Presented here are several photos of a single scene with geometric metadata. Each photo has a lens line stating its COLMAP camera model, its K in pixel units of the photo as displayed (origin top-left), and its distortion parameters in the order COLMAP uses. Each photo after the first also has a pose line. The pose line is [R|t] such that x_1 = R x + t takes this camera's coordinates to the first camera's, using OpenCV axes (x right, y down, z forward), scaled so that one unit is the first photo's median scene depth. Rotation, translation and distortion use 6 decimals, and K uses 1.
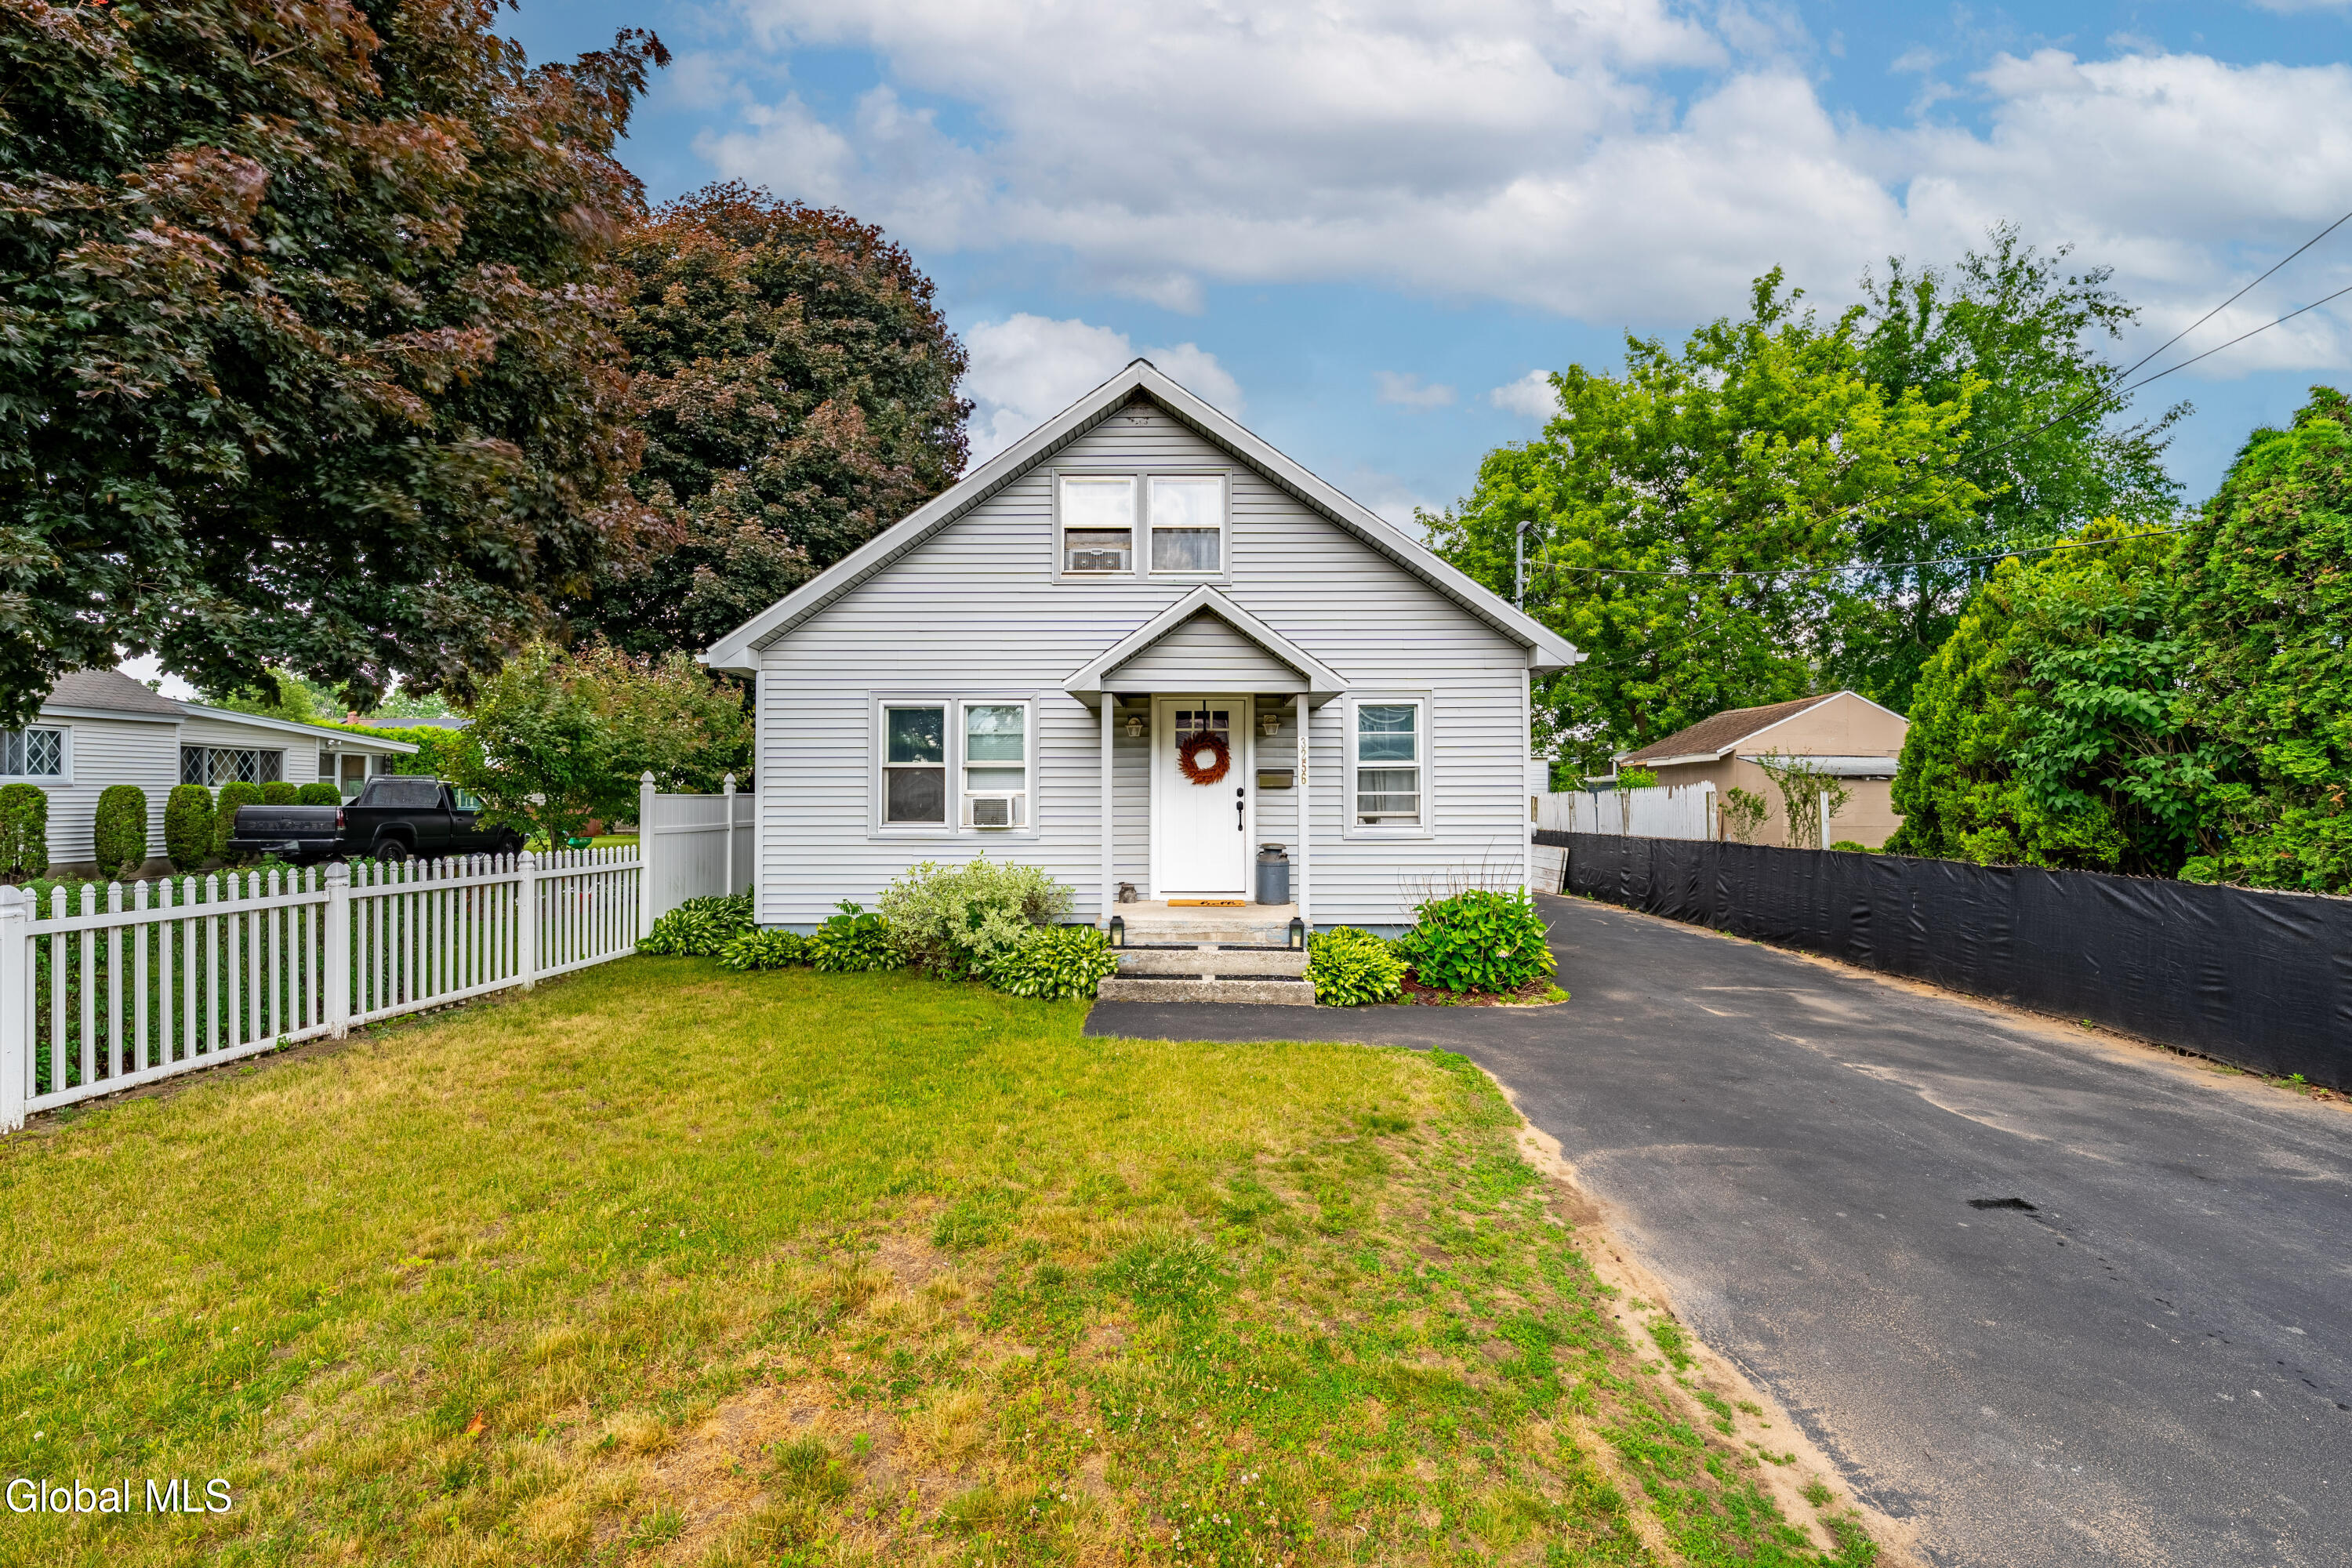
lens RADIAL K [[972.2, 0, 1176.0], [0, 972.2, 784.0], [0, 0, 1]] dist [-0.001004, -0.000535]
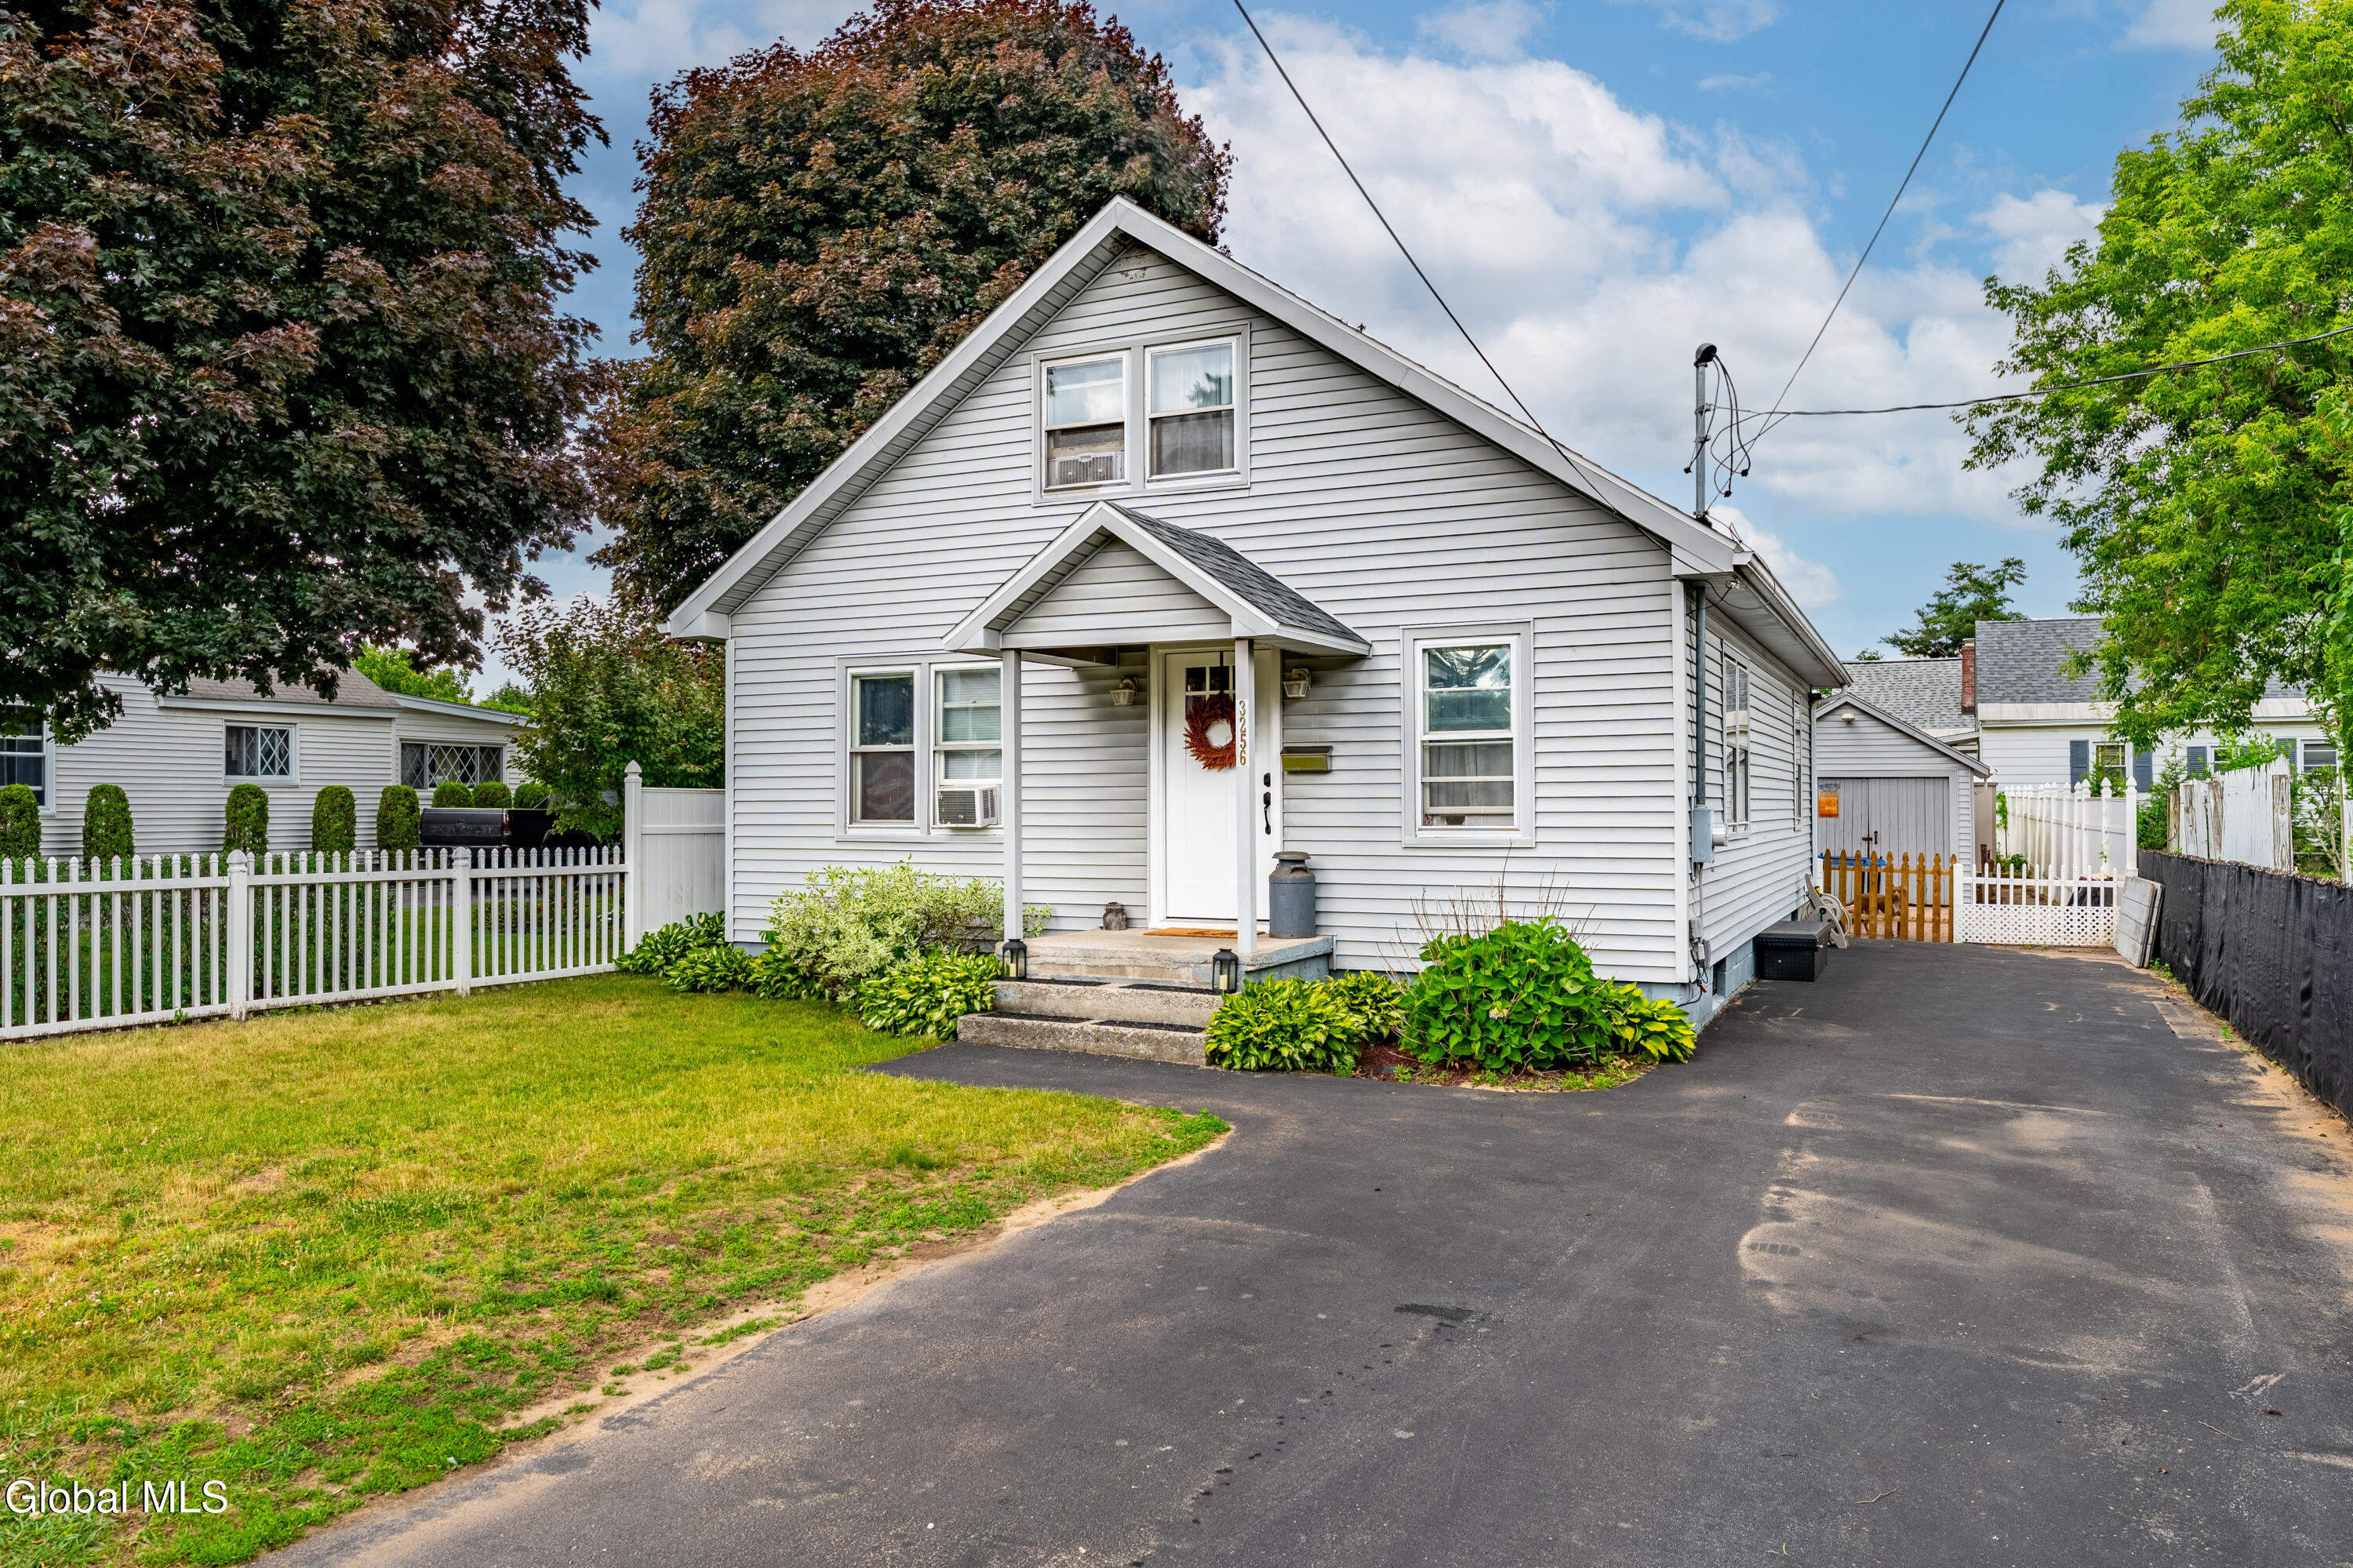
lens RADIAL K [[1594.2, 0, 1176.5], [0, 1594.2, 784.0], [0, 0, 1]] dist [0.000652, -0.004790]
pose [[0.905689, -0.007434, -0.423878, 0.502554], [0.007510, 0.999971, -0.001491, 0.013245], [0.423877, -0.001833, 0.905718, -0.077688]]
